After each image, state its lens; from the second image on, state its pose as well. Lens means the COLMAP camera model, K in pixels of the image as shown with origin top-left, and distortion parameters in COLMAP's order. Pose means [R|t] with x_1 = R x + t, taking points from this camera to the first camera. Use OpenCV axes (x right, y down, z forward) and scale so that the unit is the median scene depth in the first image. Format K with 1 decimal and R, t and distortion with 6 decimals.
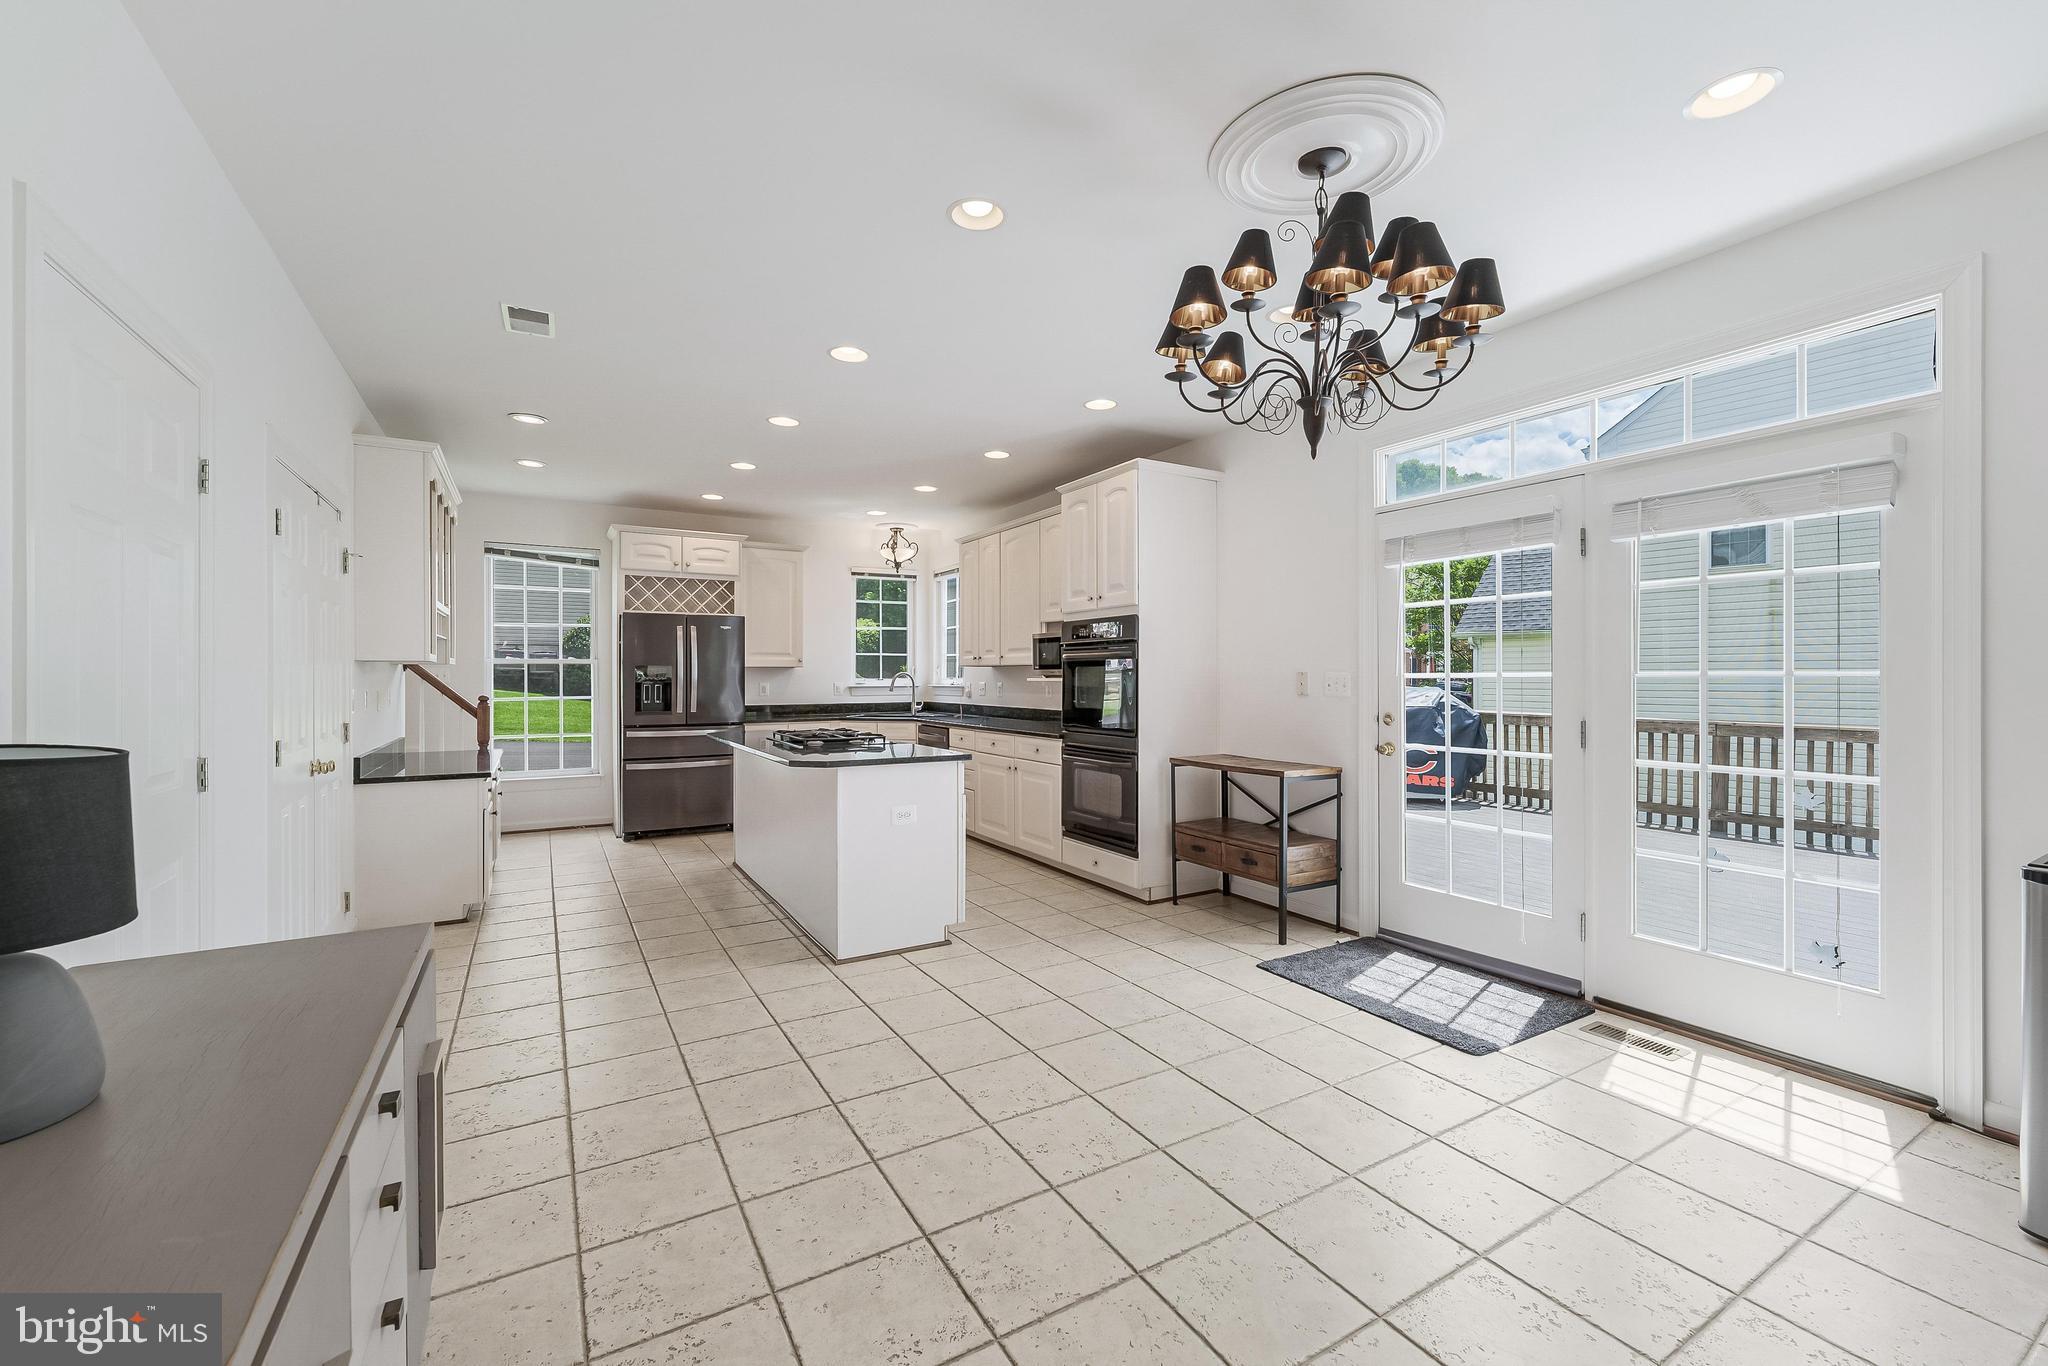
lens RADIAL K [[833.2, 0, 1038.9], [0, 833.2, 680.4], [0, 0, 1]] dist [0.001290, 0.000916]
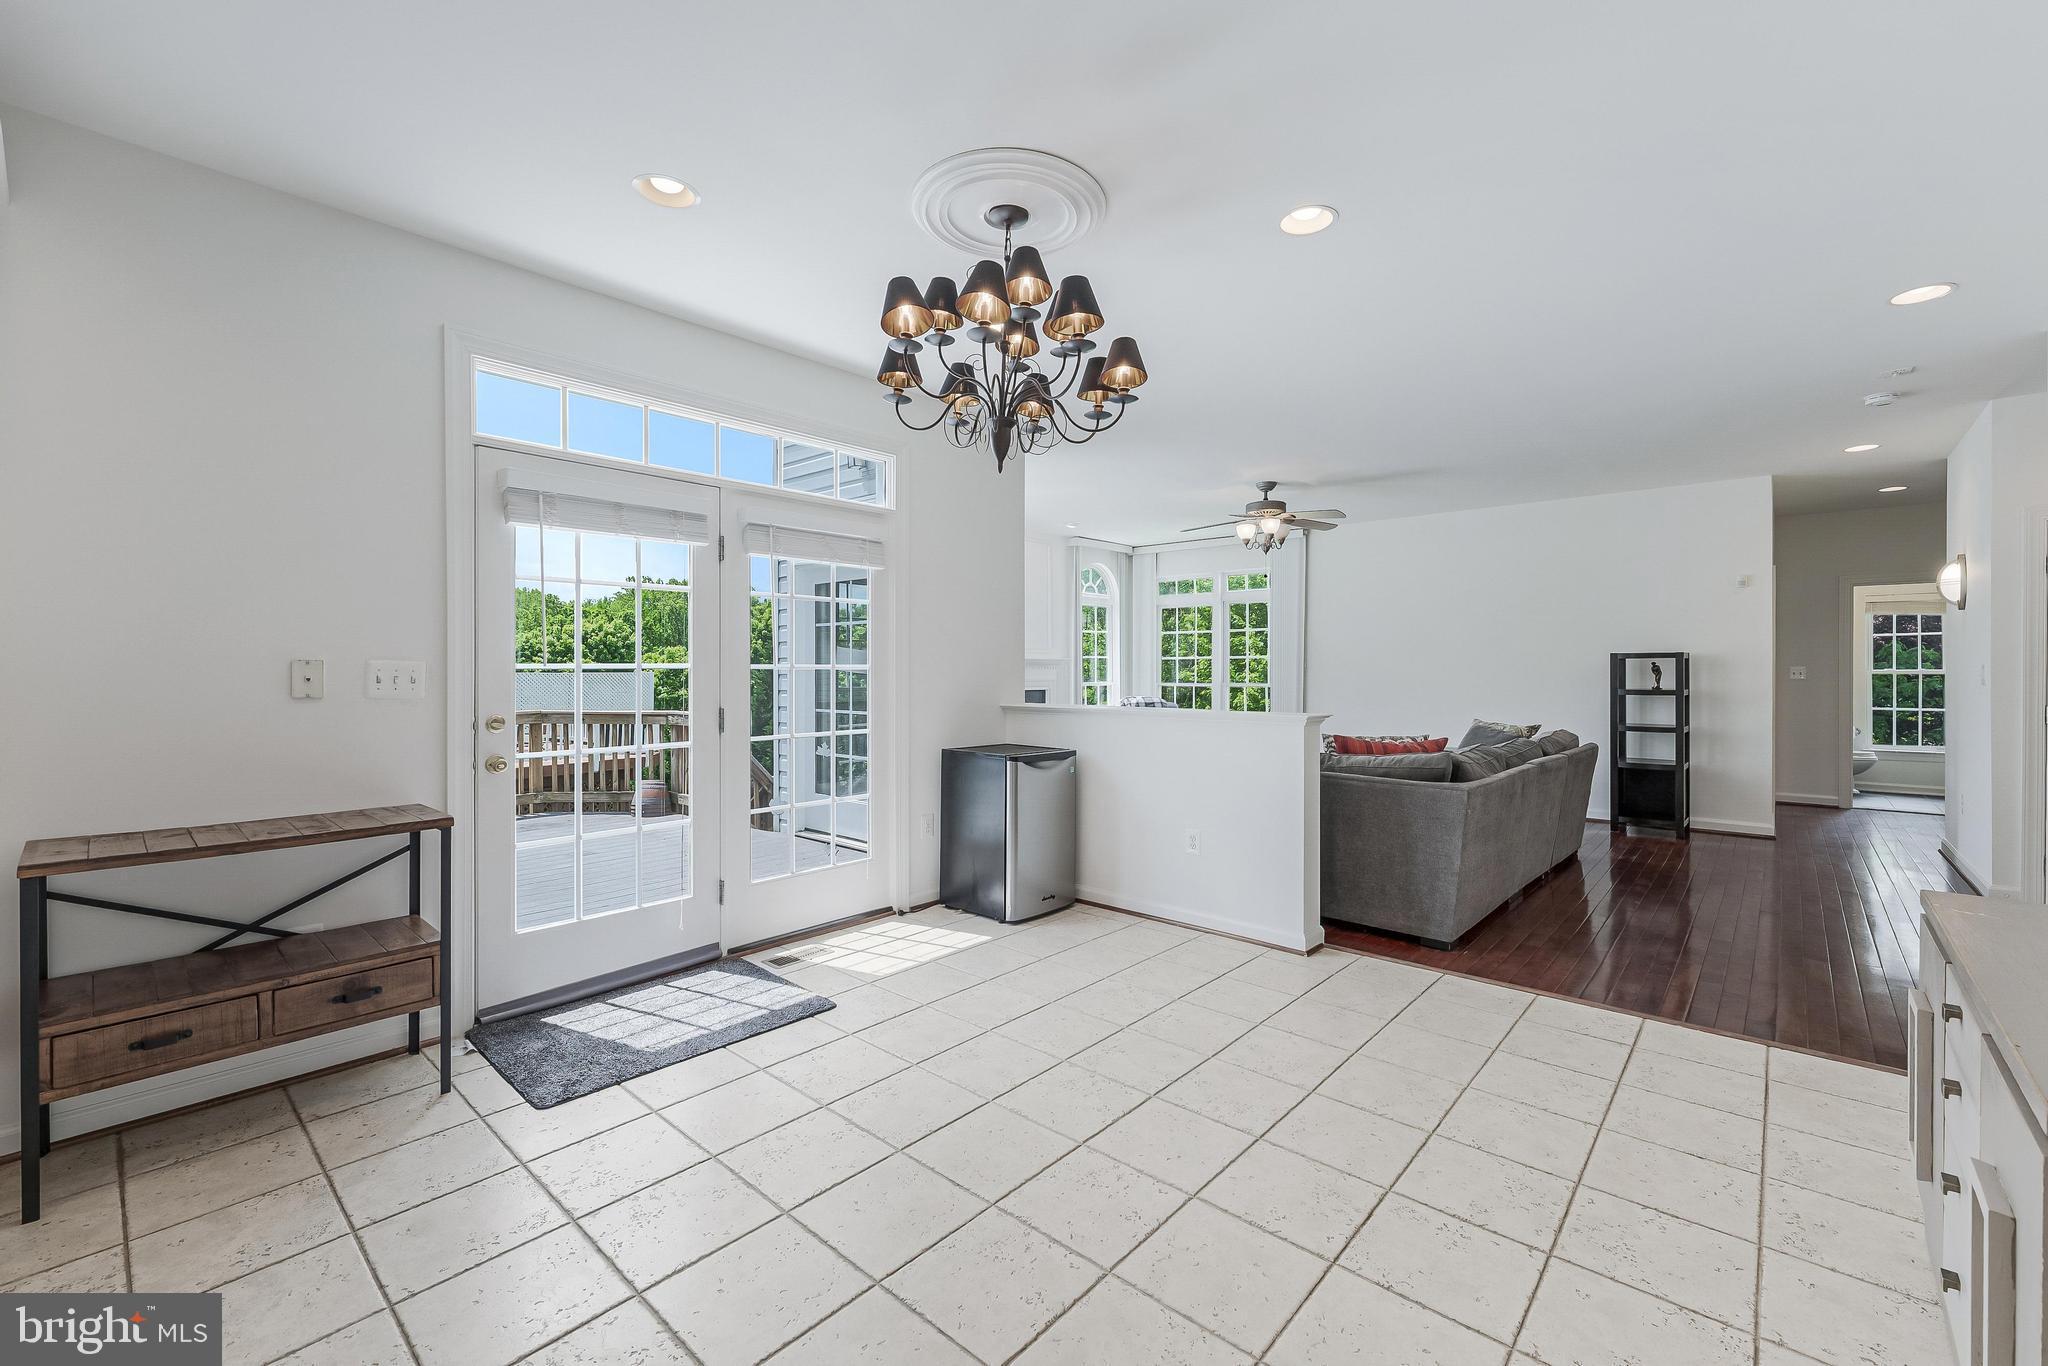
lens RADIAL K [[833.2, 0, 1038.2], [0, 833.2, 676.2], [0, 0, 1]] dist [0.001290, 0.000916]
pose [[-0.297852, -0.002145, 0.954610, -0.478072], [0.006547, 0.999969, 0.004289, 0.002947], [-0.954590, 0.007527, -0.297828, 0.819087]]
